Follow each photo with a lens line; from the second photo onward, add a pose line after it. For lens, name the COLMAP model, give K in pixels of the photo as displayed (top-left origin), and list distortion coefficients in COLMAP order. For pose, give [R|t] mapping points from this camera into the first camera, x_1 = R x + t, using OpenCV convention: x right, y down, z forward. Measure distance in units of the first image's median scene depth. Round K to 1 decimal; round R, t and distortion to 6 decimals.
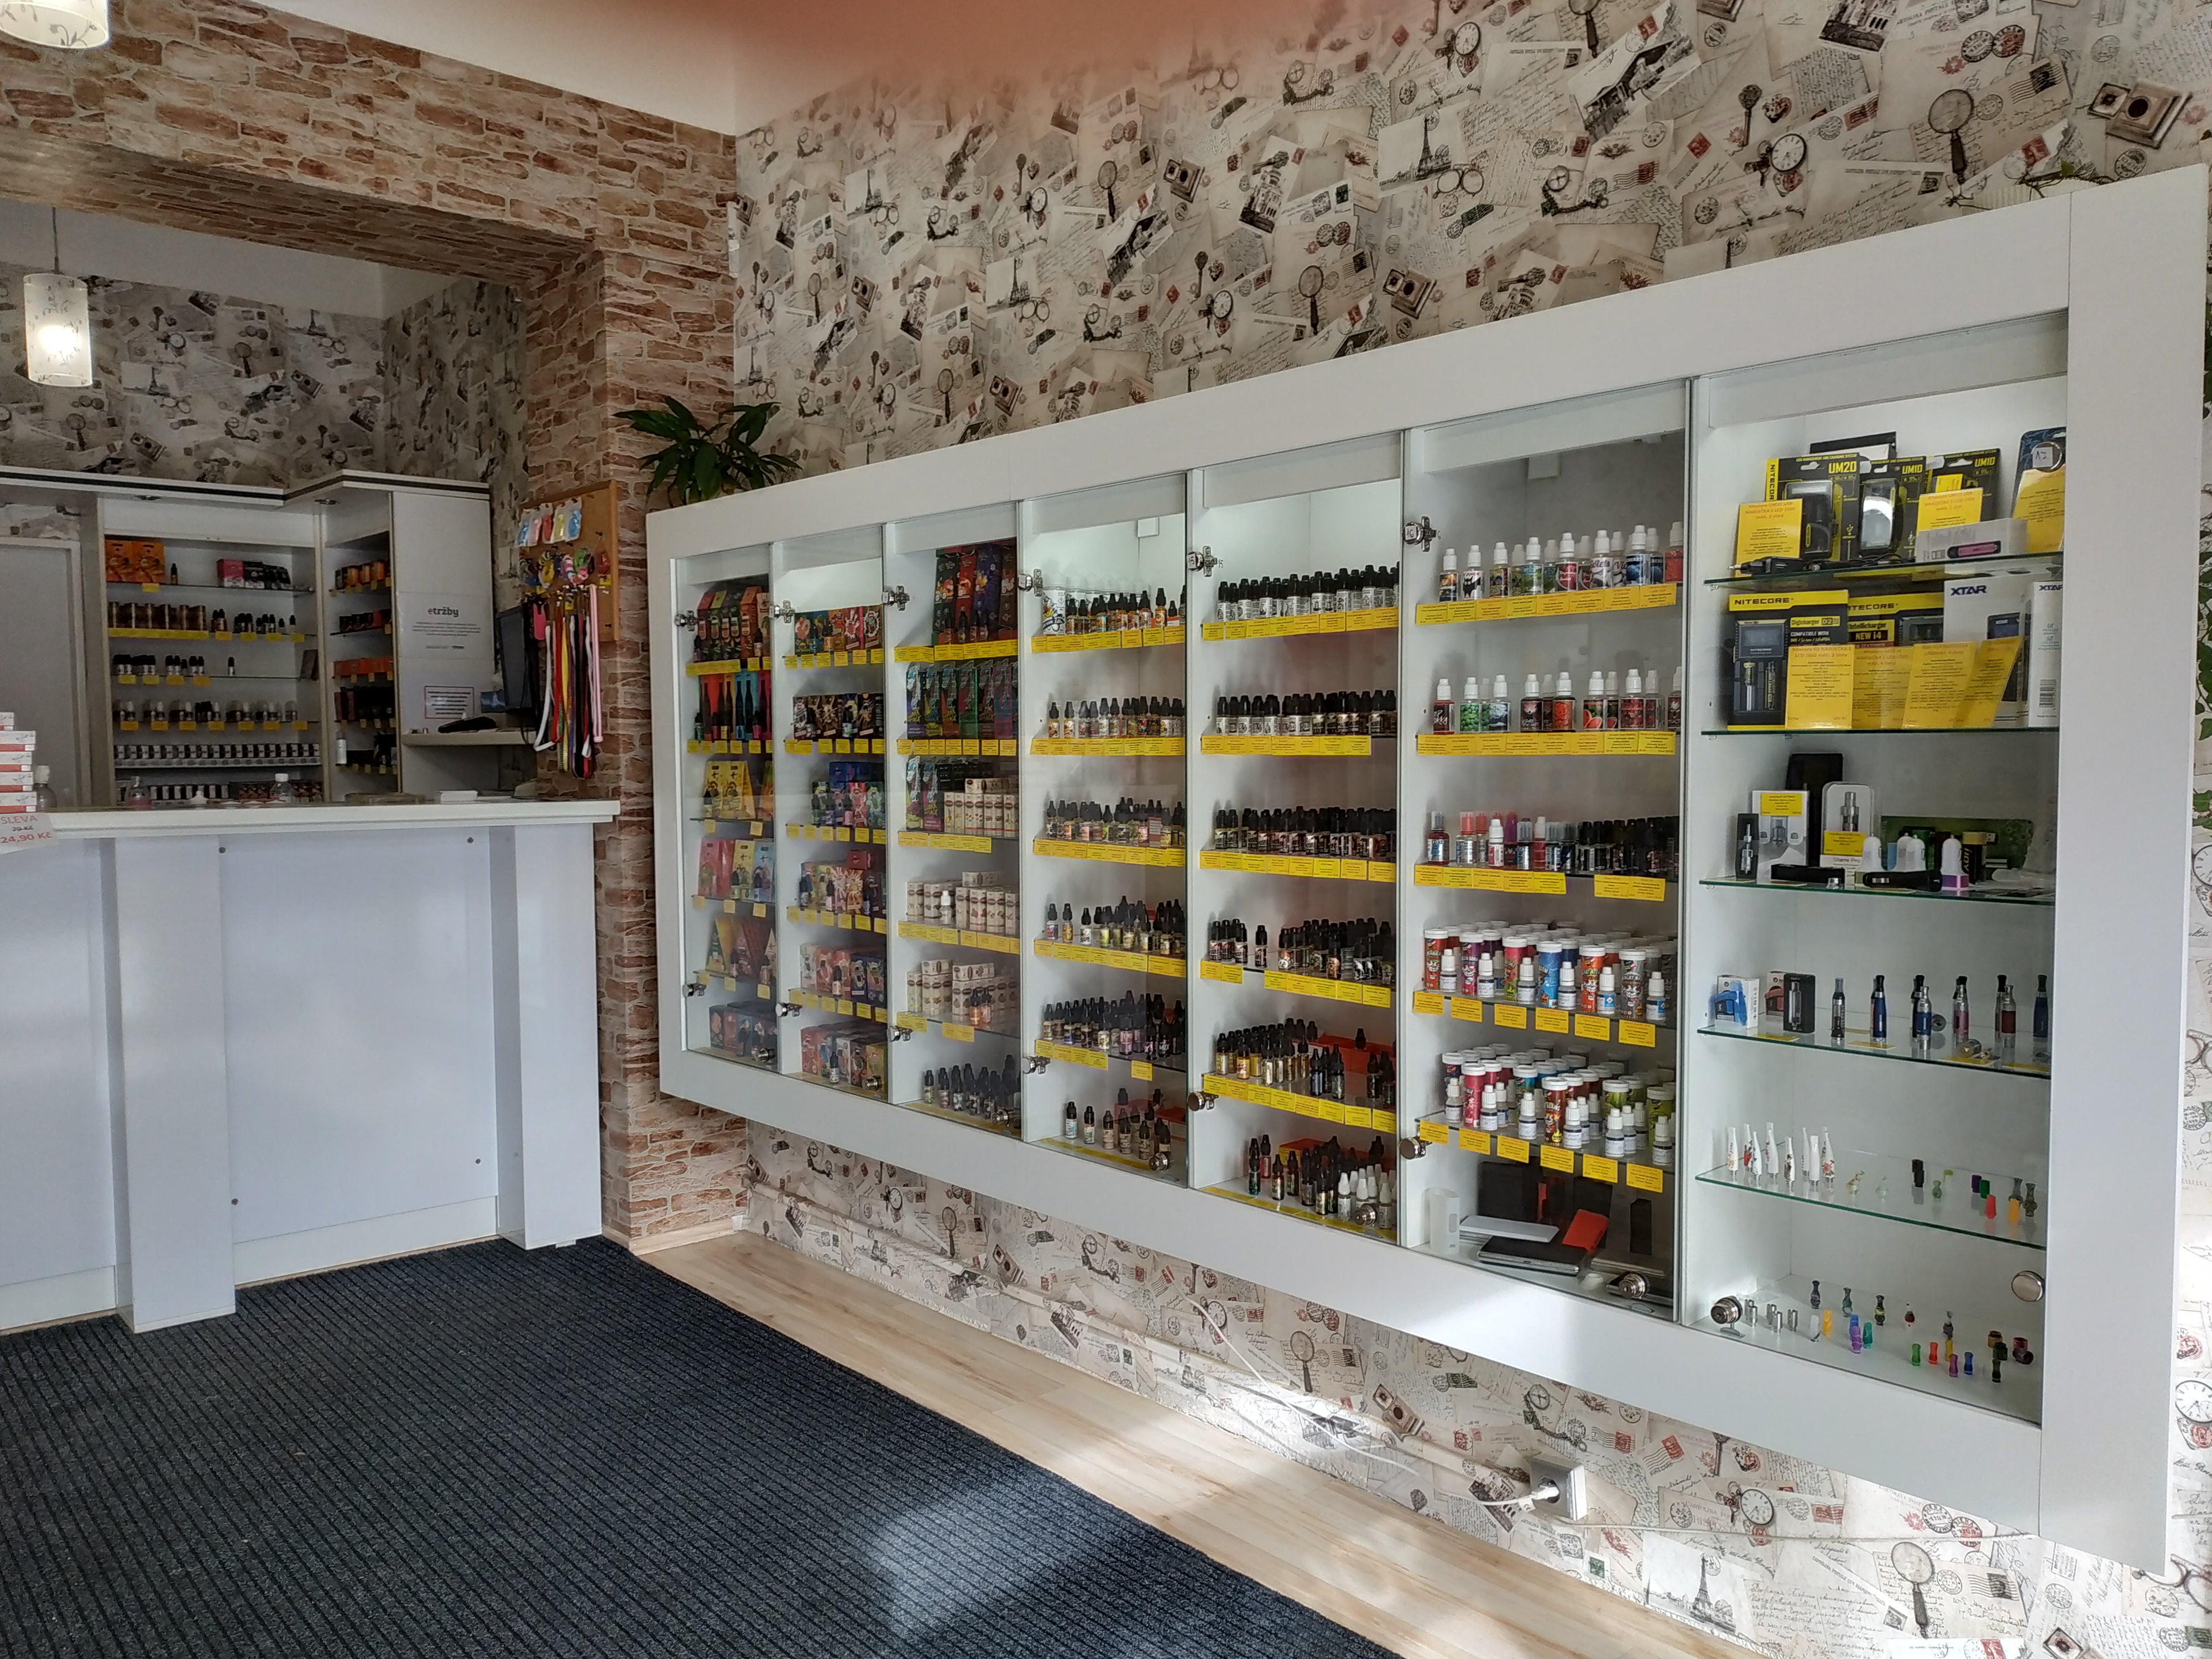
lens RADIAL K [[1548.6, 0, 1120.9], [0, 1548.6, 827.6], [0, 0, 1]] dist [-0.004484, -0.001998]
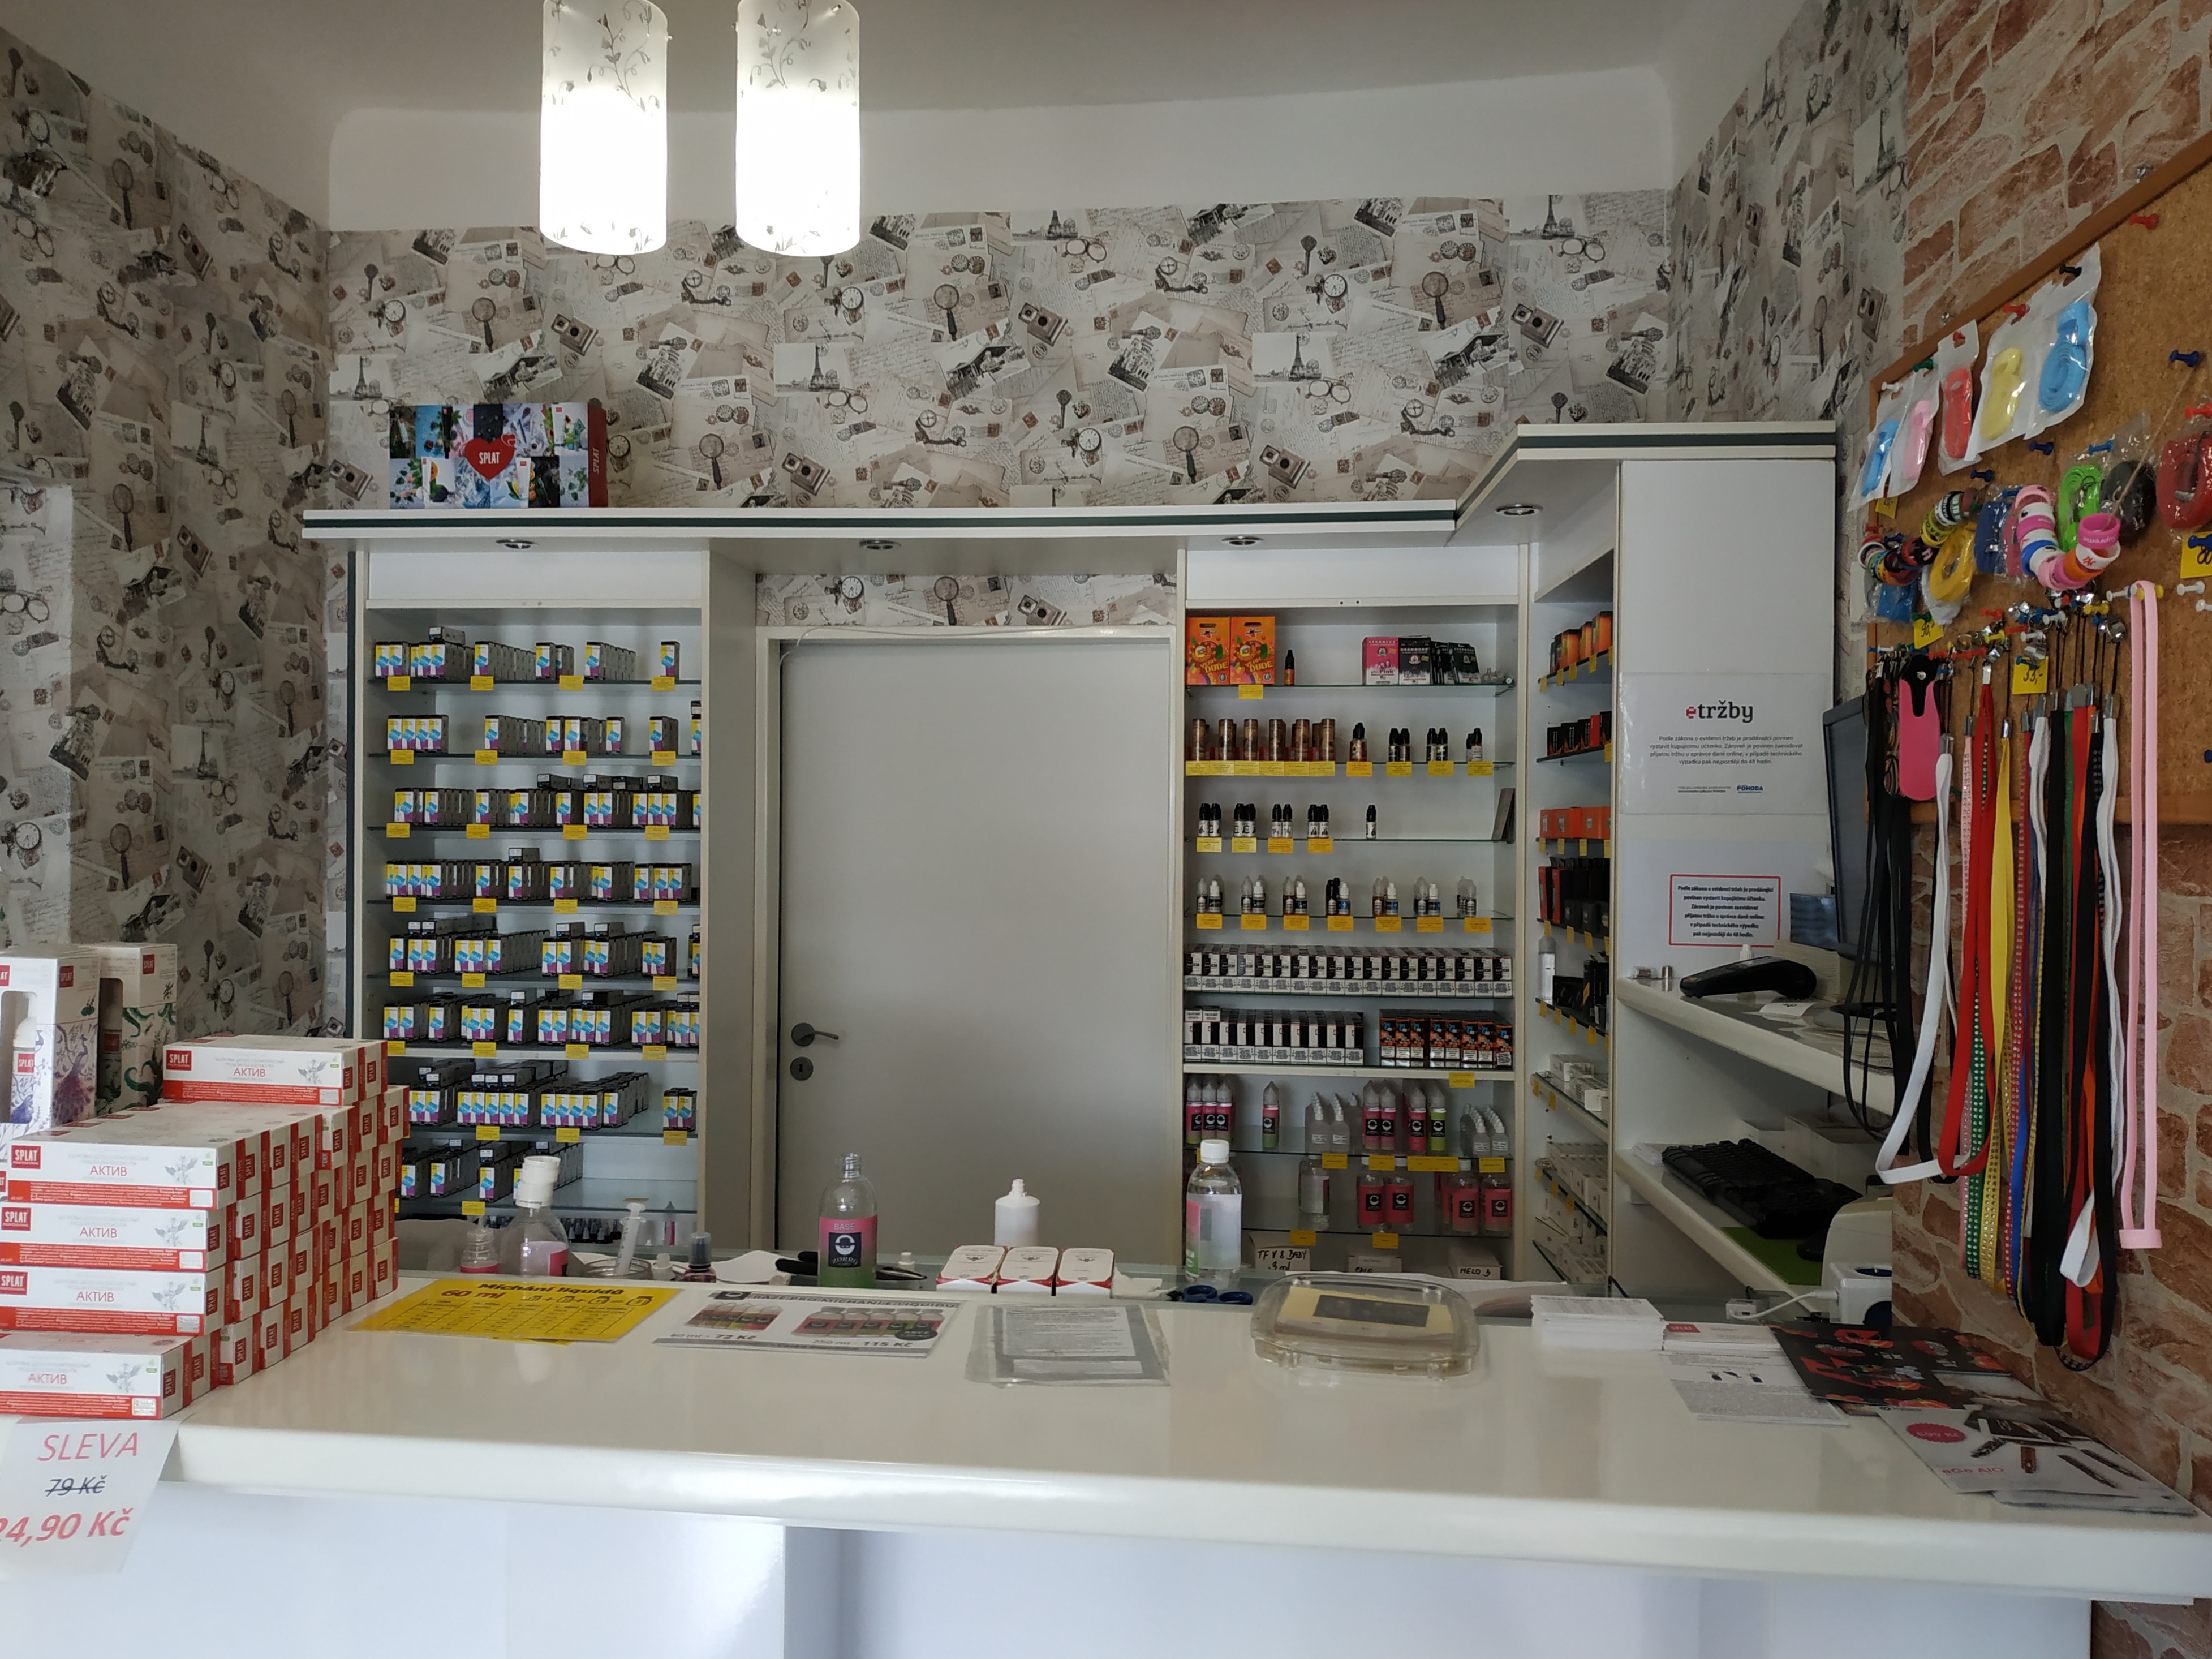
lens RADIAL K [[1548.8, 0, 1117.7], [0, 1548.8, 843.0], [0, 0, 1]] dist [-0.004484, -0.001998]
pose [[0.651112, 0.022144, -0.758658, -0.198914], [-0.059510, 0.997986, -0.021945, -0.077591], [0.756645, 0.059437, 0.651119, 0.550899]]
